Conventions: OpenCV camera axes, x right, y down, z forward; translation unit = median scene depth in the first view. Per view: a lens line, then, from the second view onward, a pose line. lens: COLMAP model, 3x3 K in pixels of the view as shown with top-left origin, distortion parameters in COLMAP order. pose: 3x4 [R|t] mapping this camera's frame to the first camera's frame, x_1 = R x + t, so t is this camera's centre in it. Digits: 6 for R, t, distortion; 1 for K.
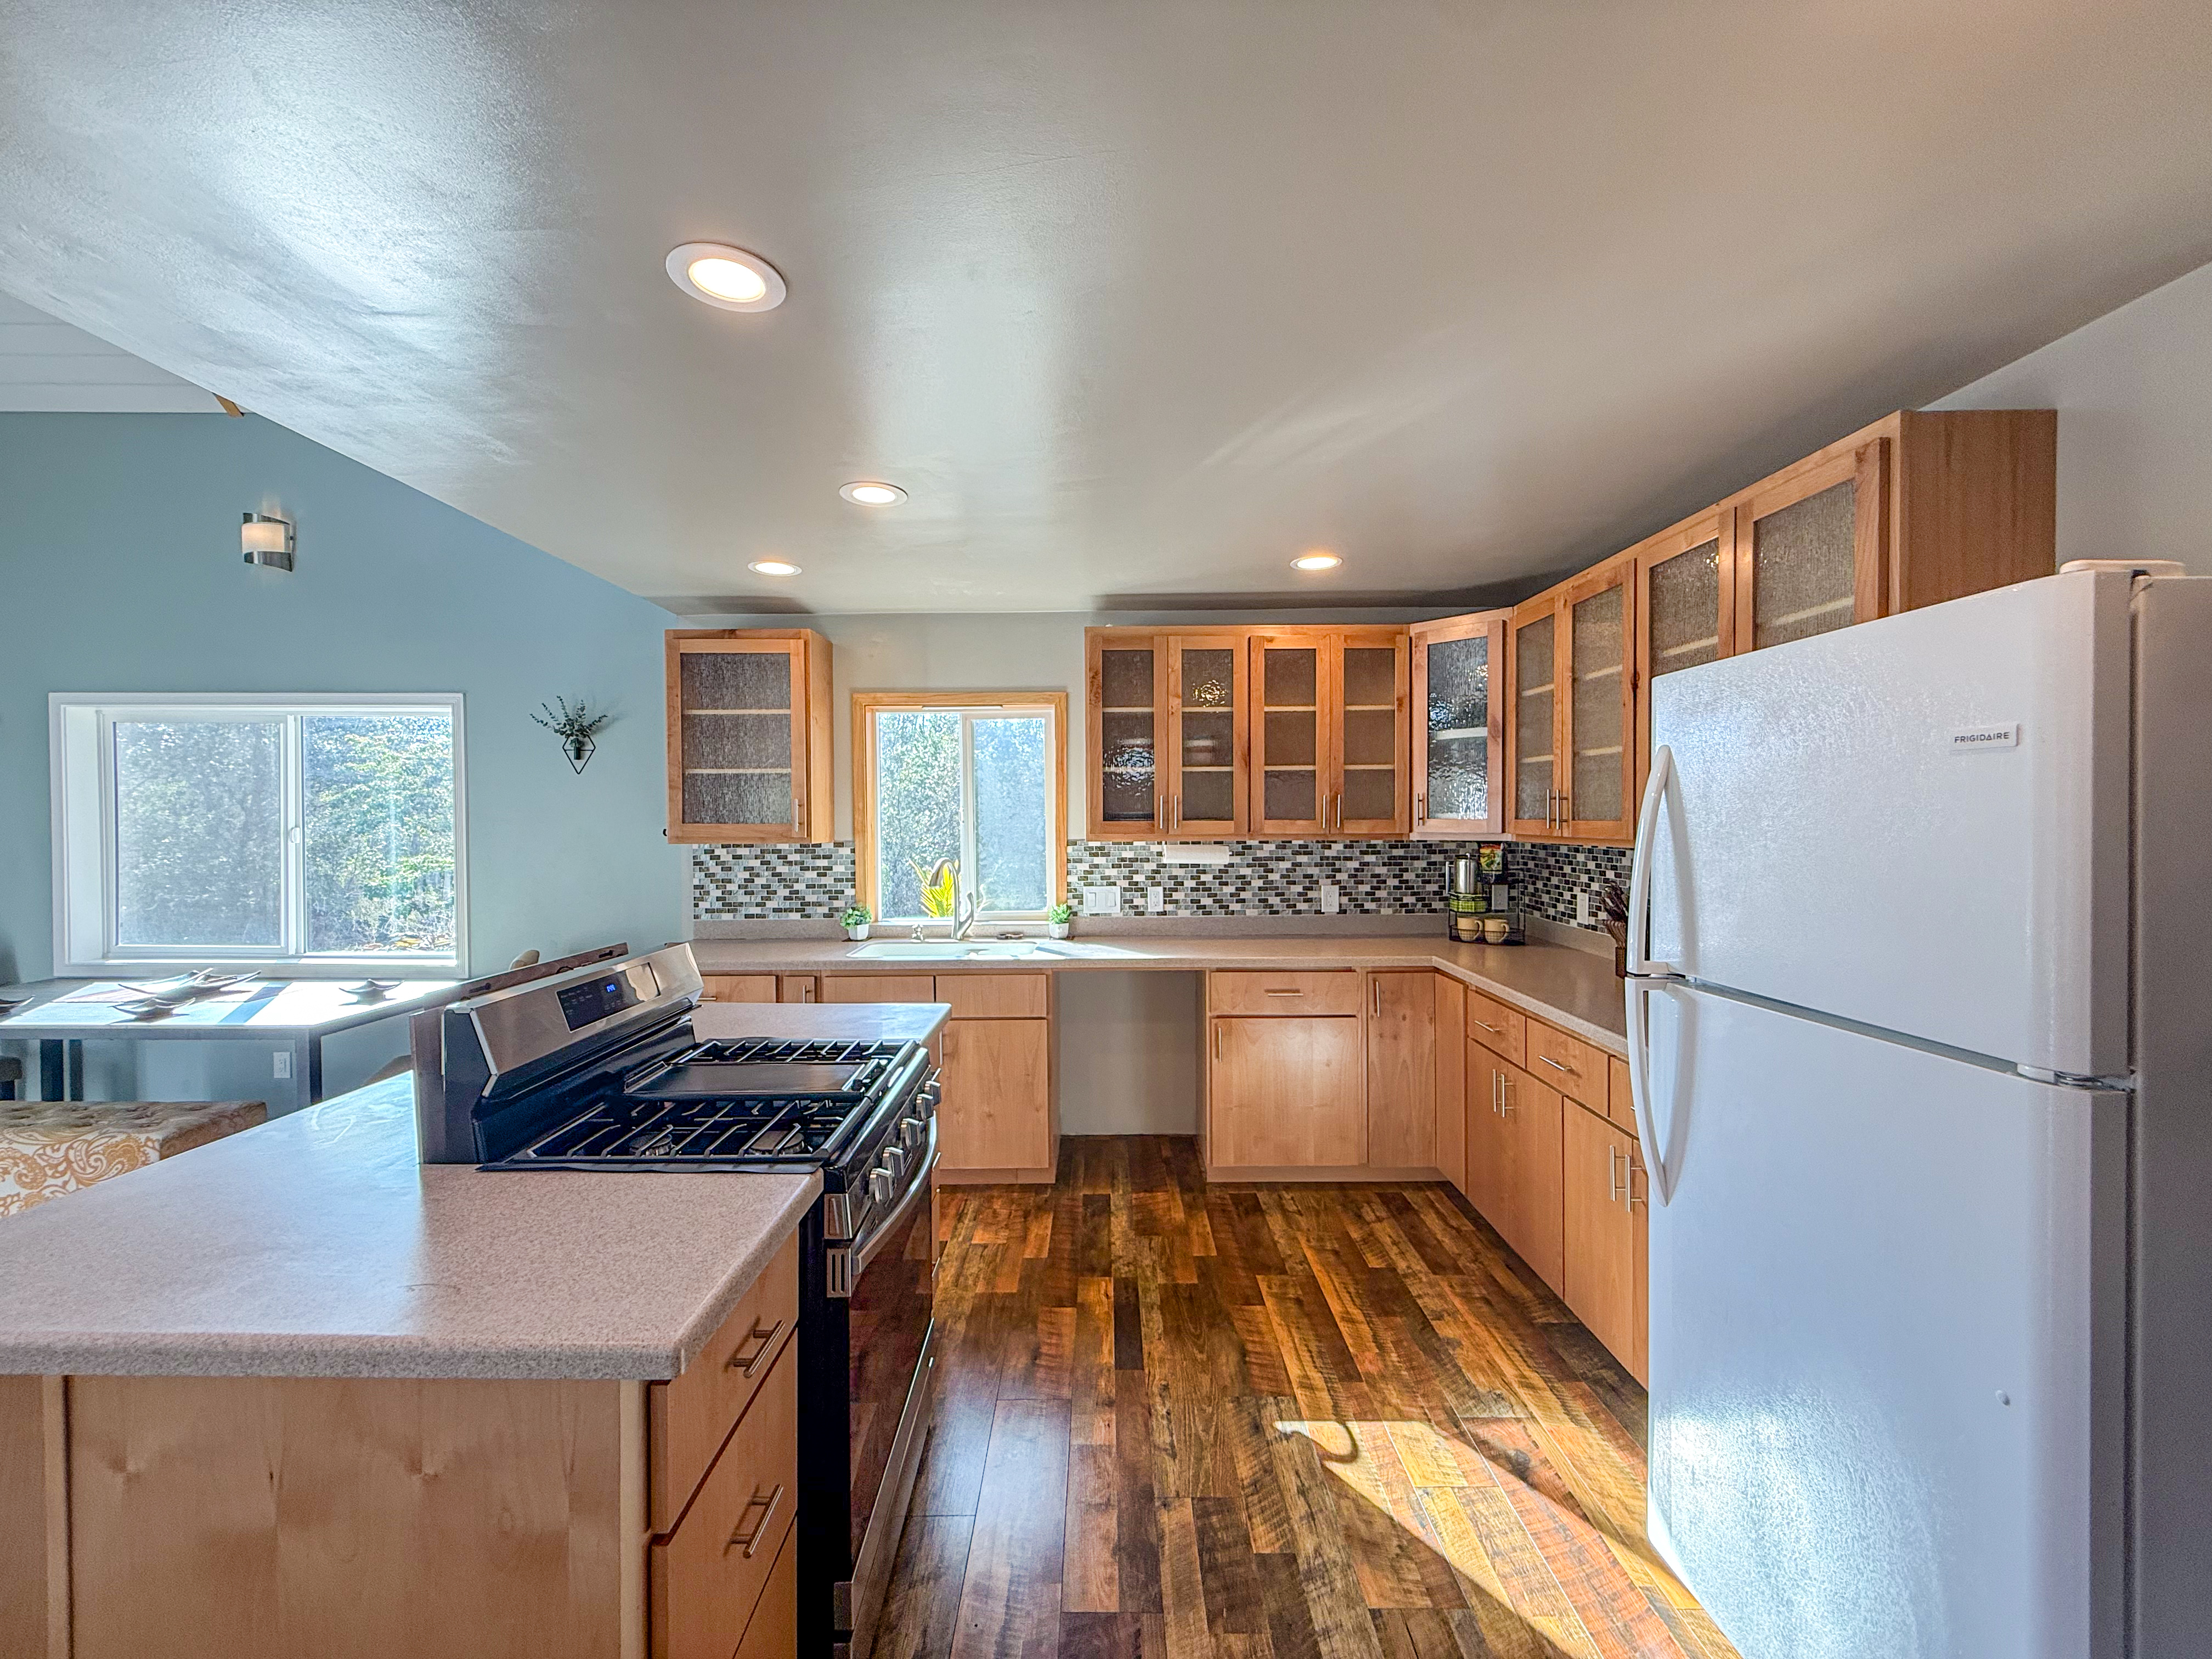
lens RADIAL K [[886.9, 0, 1106.0], [0, 886.9, 829.5], [0, 0, 1]] dist [-0.000860, 0.000233]
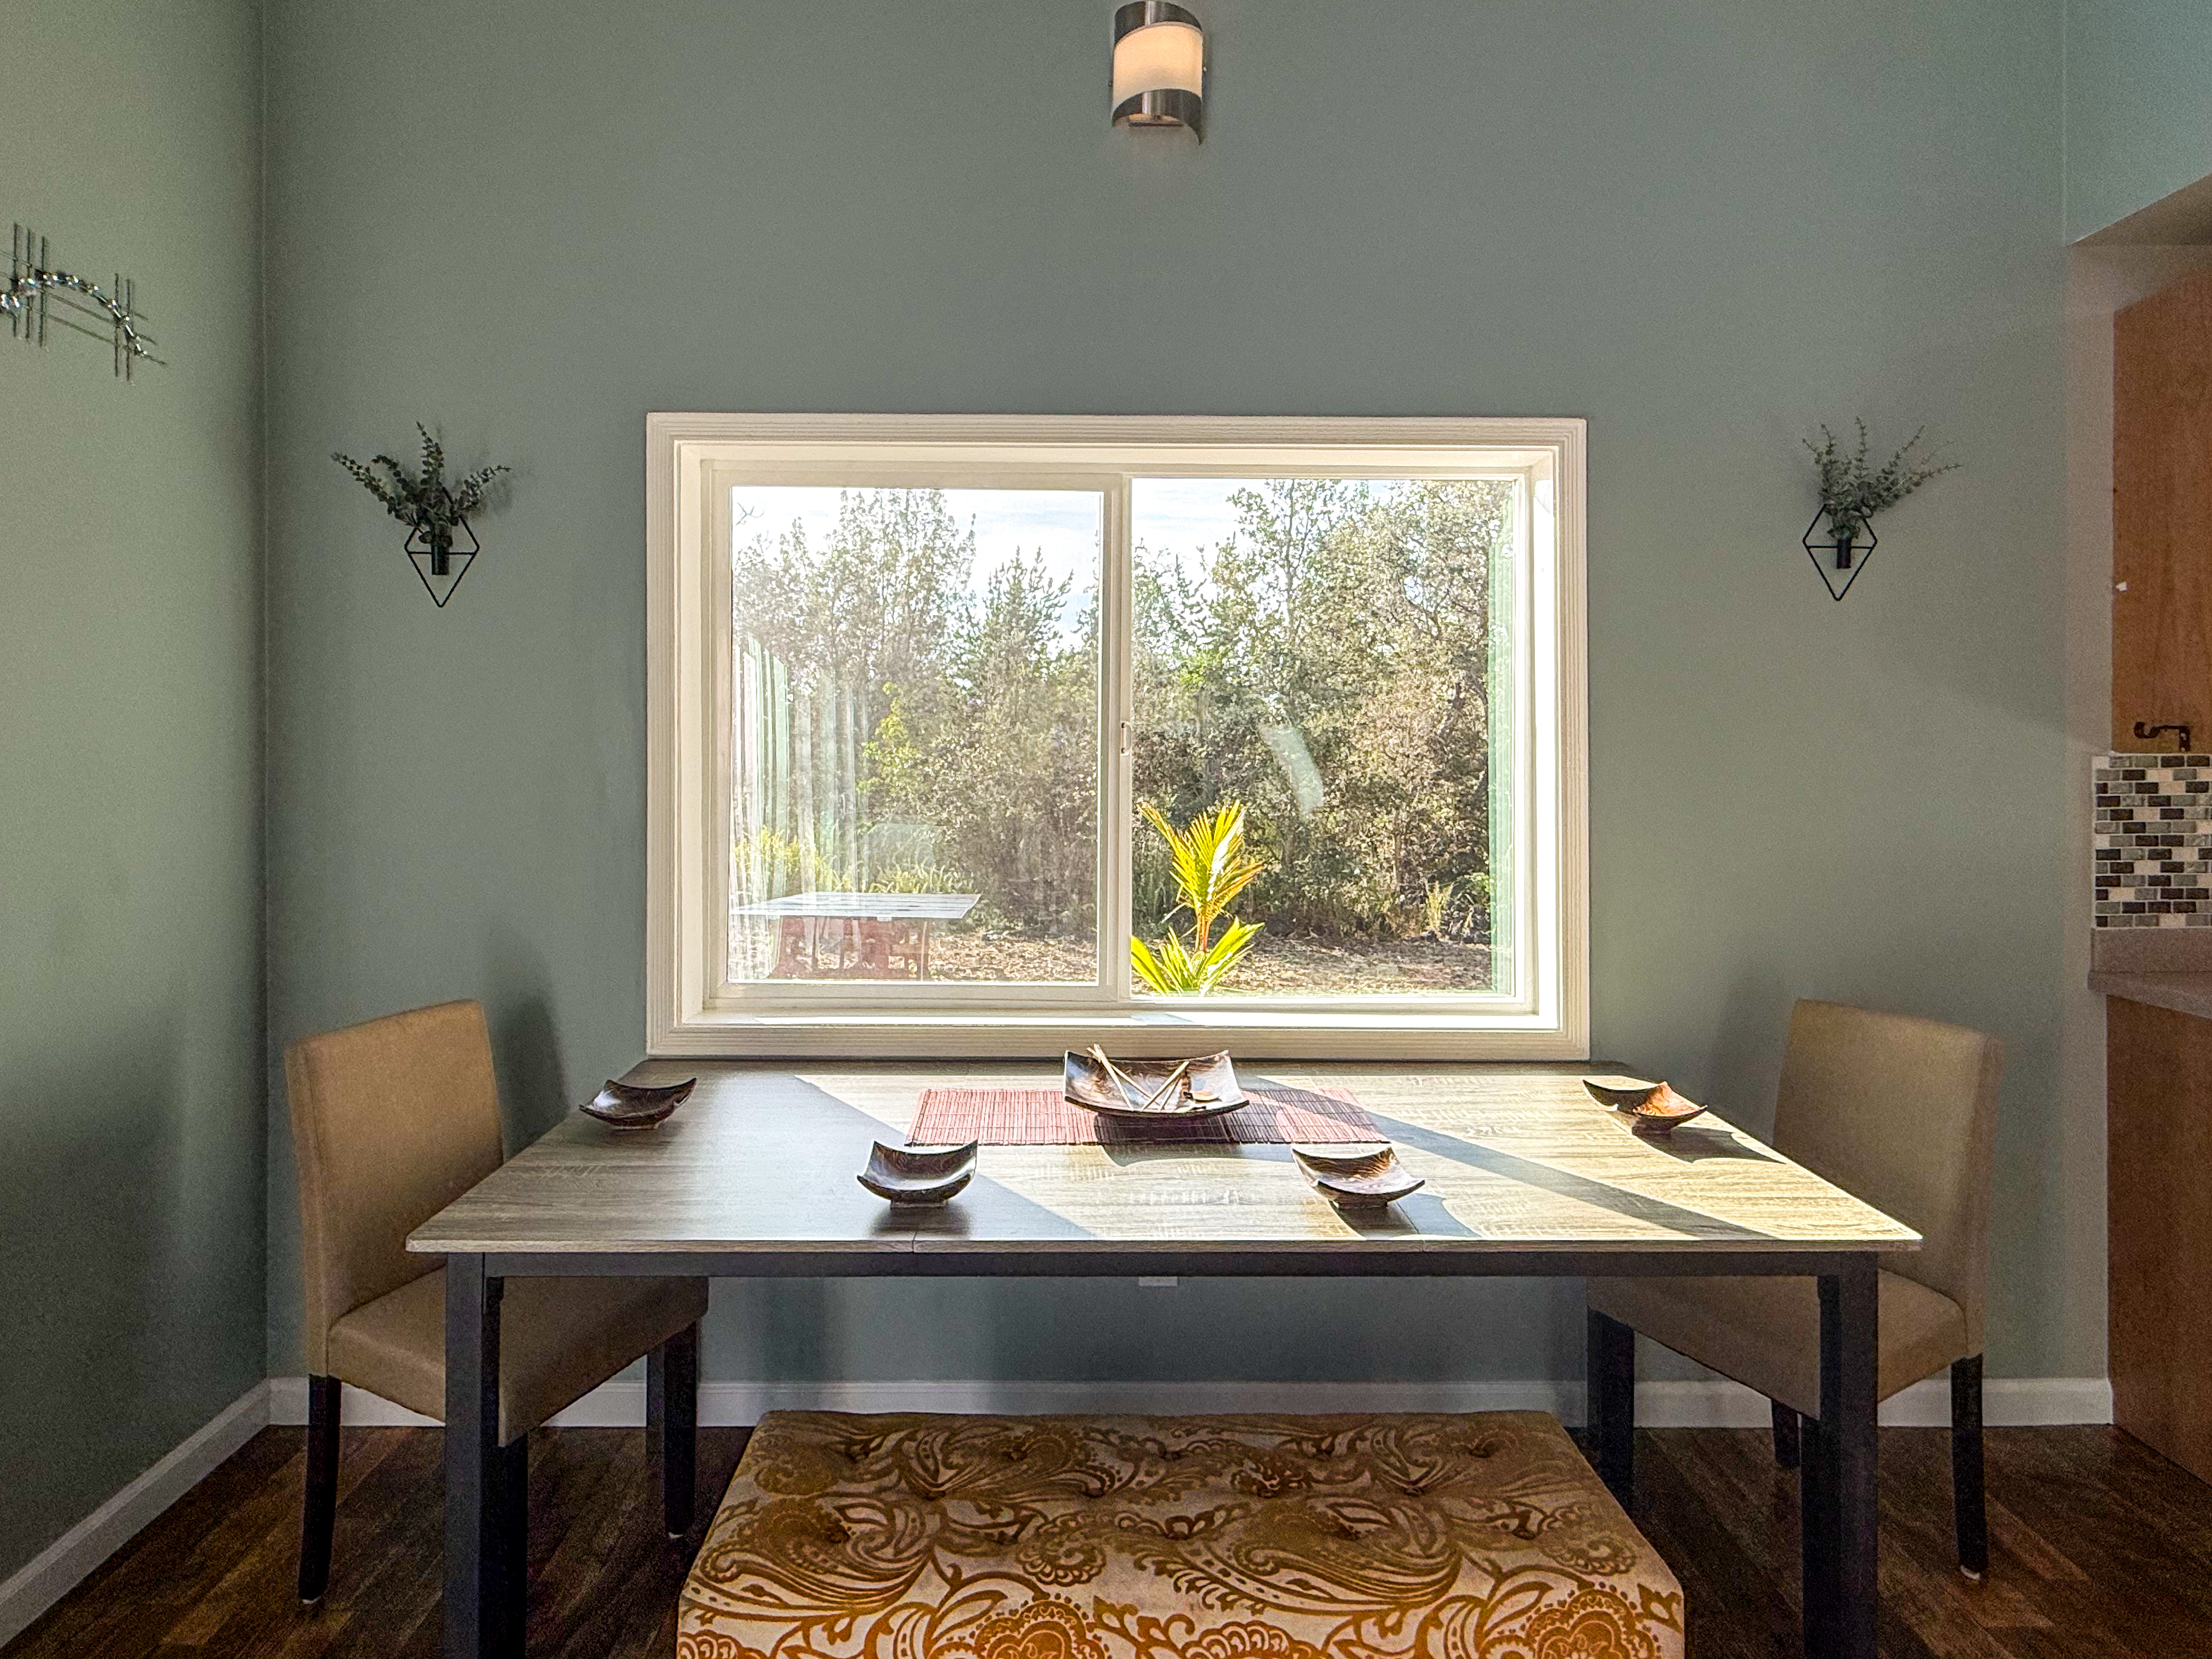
lens RADIAL K [[1197.2, 0, 1108.1], [0, 1197.2, 764.0], [0, 0, 1]] dist [0.002776, 0.000168]
pose [[0.999946, 0.001339, 0.010336, -0.970099], [-0.001301, 0.999992, -0.003732, 0.022247], [-0.010341, 0.003718, 0.999940, 0.401299]]
